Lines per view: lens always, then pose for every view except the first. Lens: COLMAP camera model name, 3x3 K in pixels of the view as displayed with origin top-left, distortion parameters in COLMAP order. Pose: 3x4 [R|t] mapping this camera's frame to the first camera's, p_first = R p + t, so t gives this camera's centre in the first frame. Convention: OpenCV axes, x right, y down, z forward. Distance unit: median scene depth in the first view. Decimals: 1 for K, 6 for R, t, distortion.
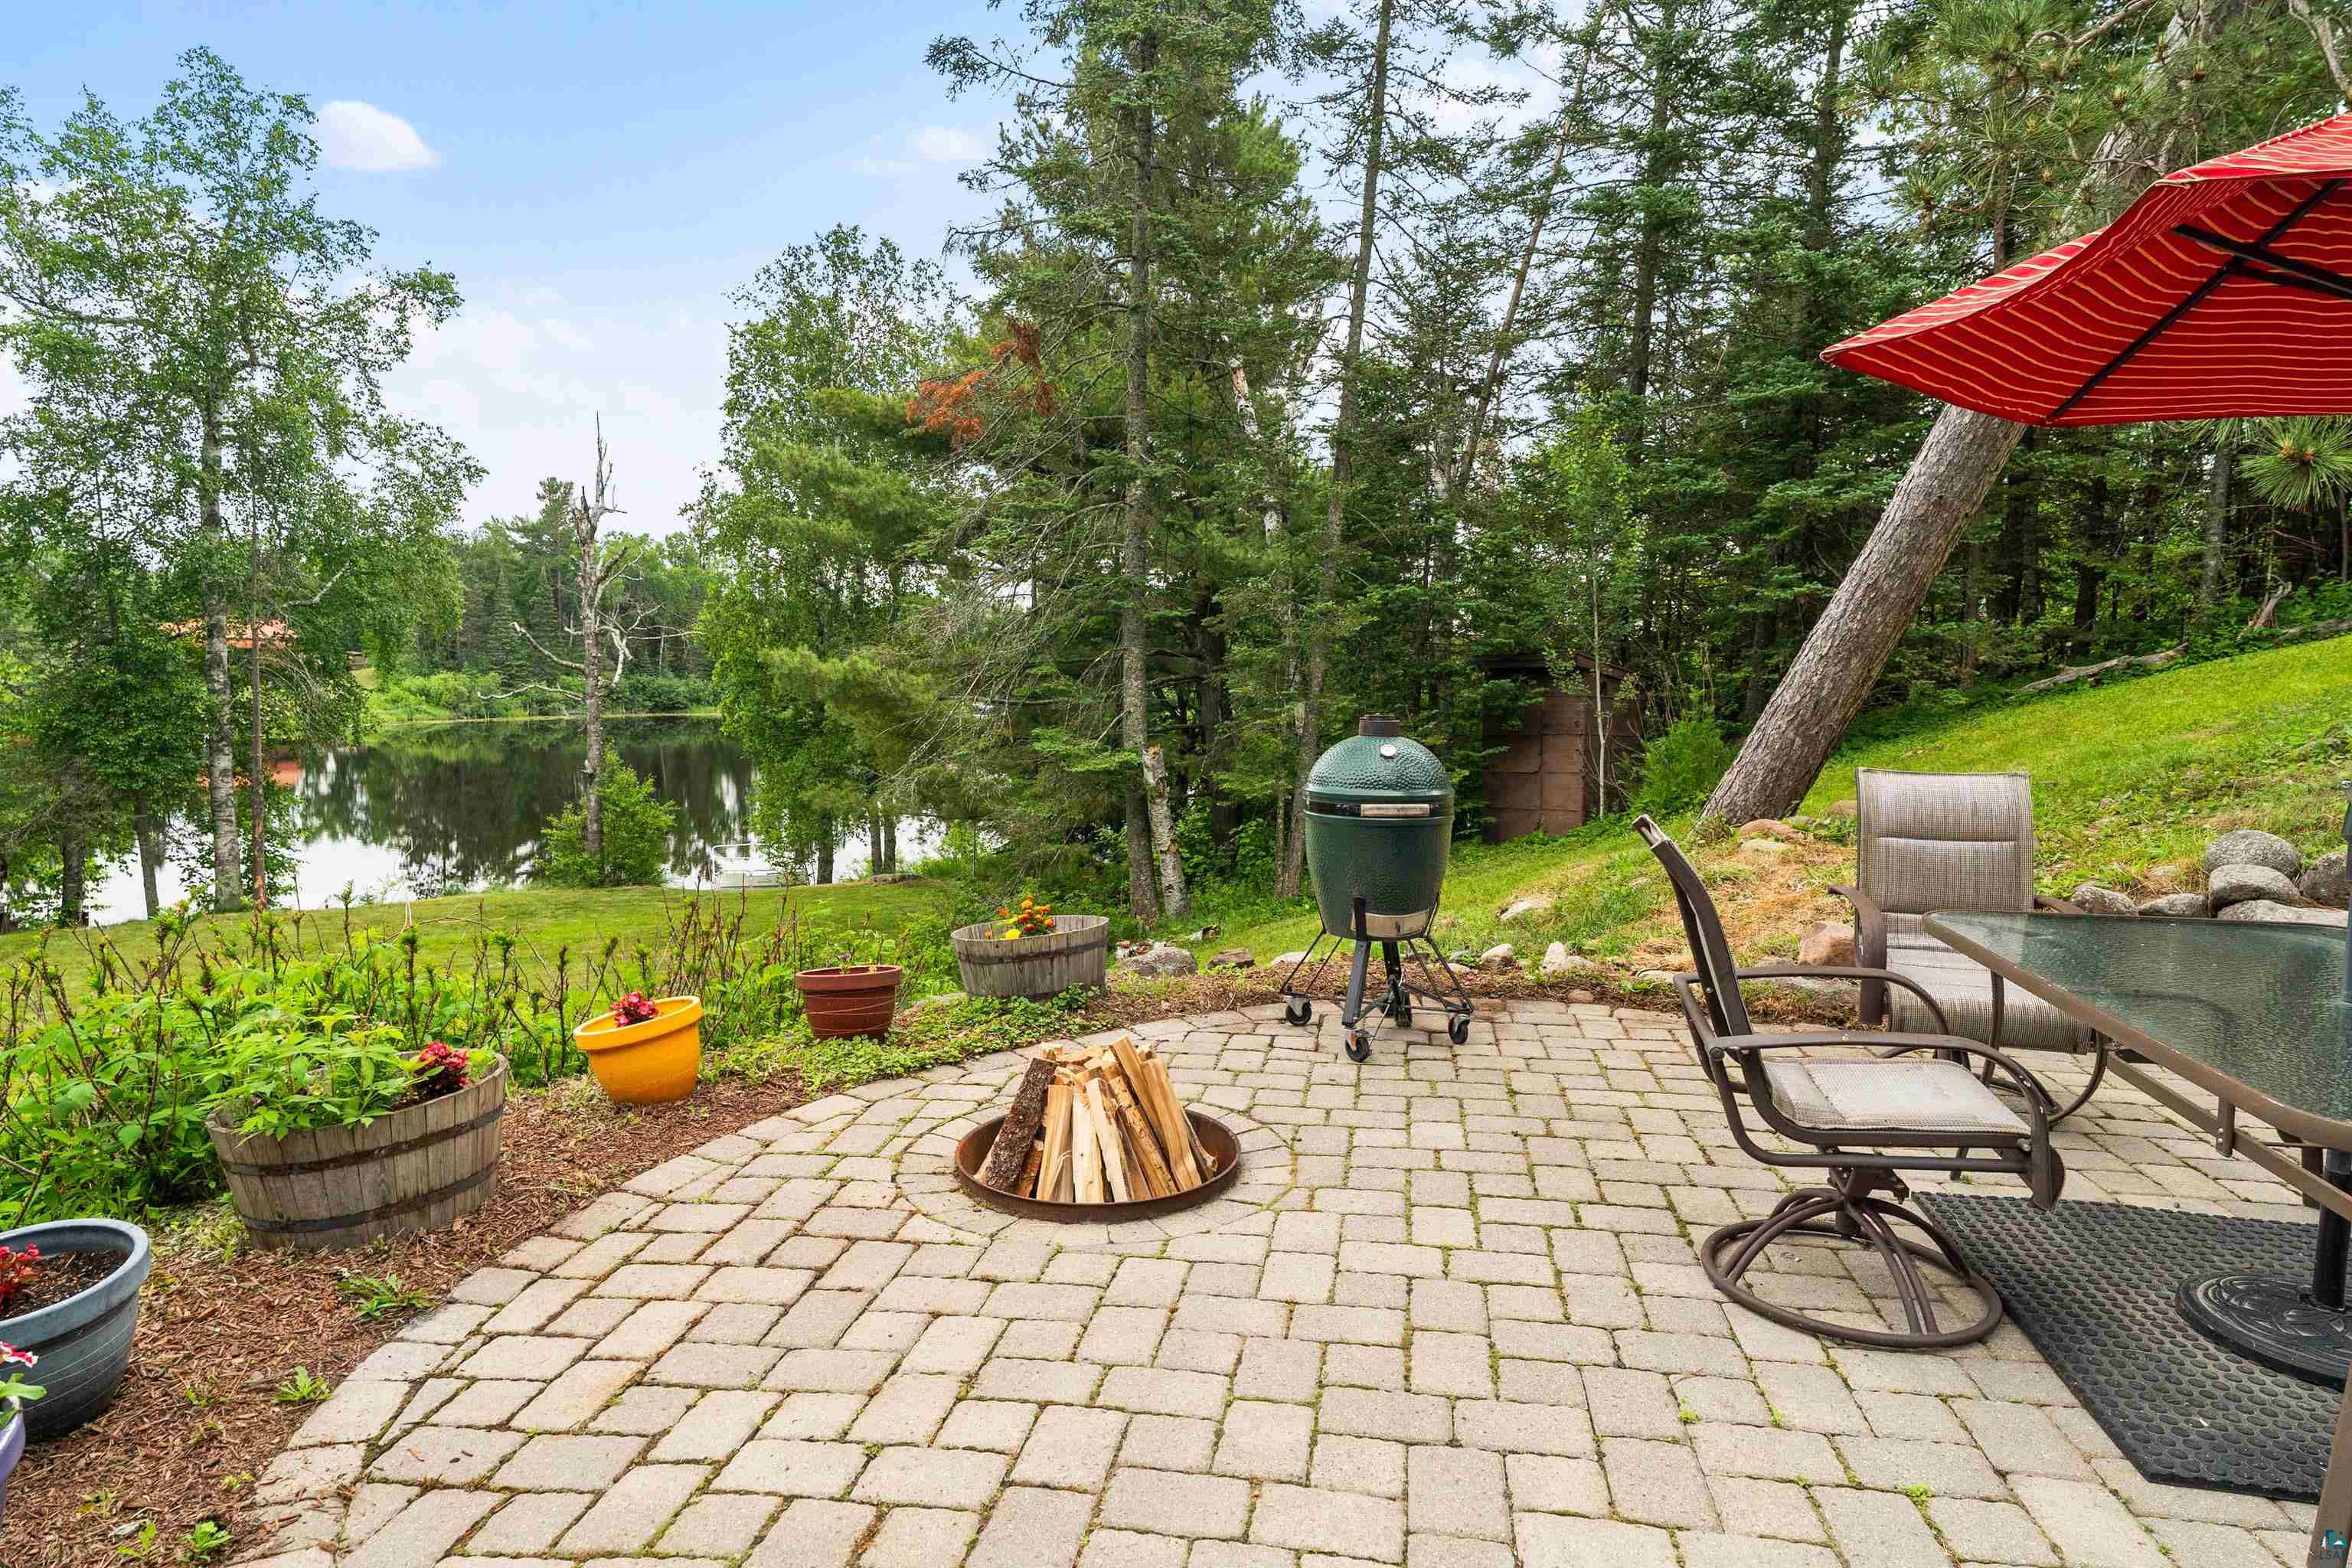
lens RADIAL K [[1318.0, 0, 1173.0], [0, 1318.0, 789.3], [0, 0, 1]] dist [0.003238, -0.000603]
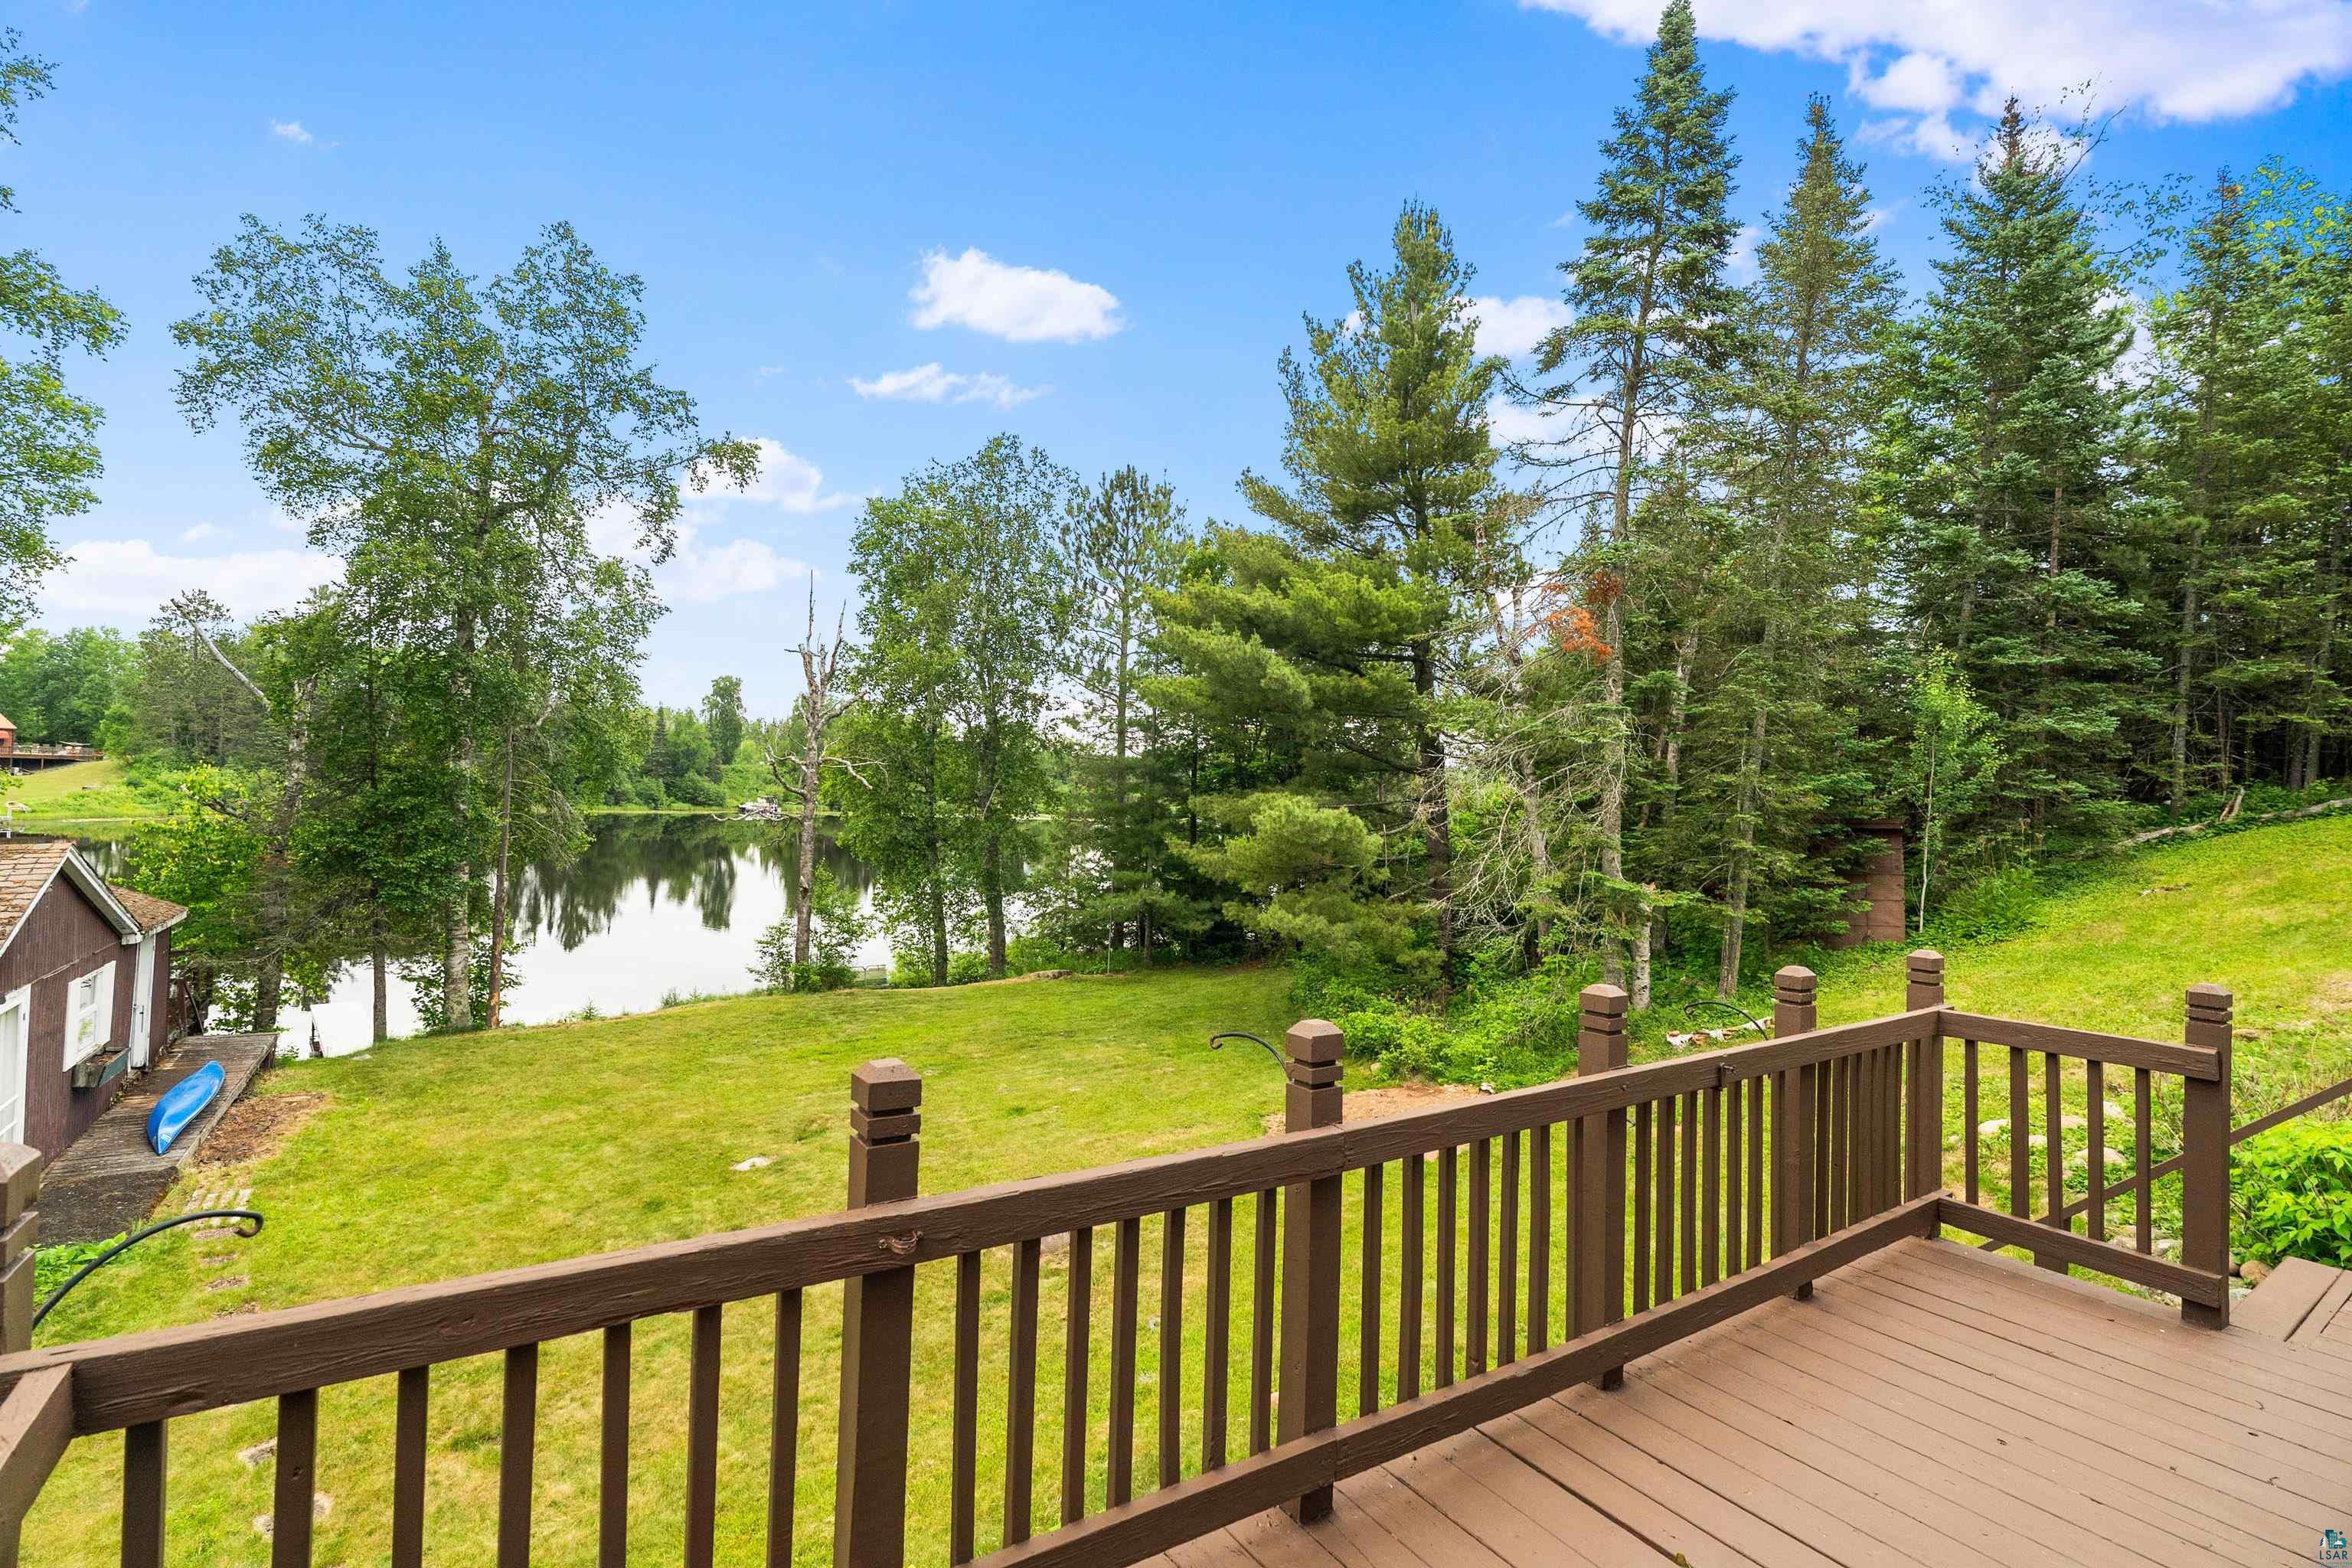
lens RADIAL K [[1063.9, 0, 1170.1], [0, 1063.9, 780.0], [0, 0, 1]] dist [-0.003961, 0.002486]
pose [[0.955660, 0.023378, 0.293543, -0.439691], [0.002908, 0.996046, -0.088793, -0.023897], [-0.294458, 0.085710, 0.951813, 0.054468]]
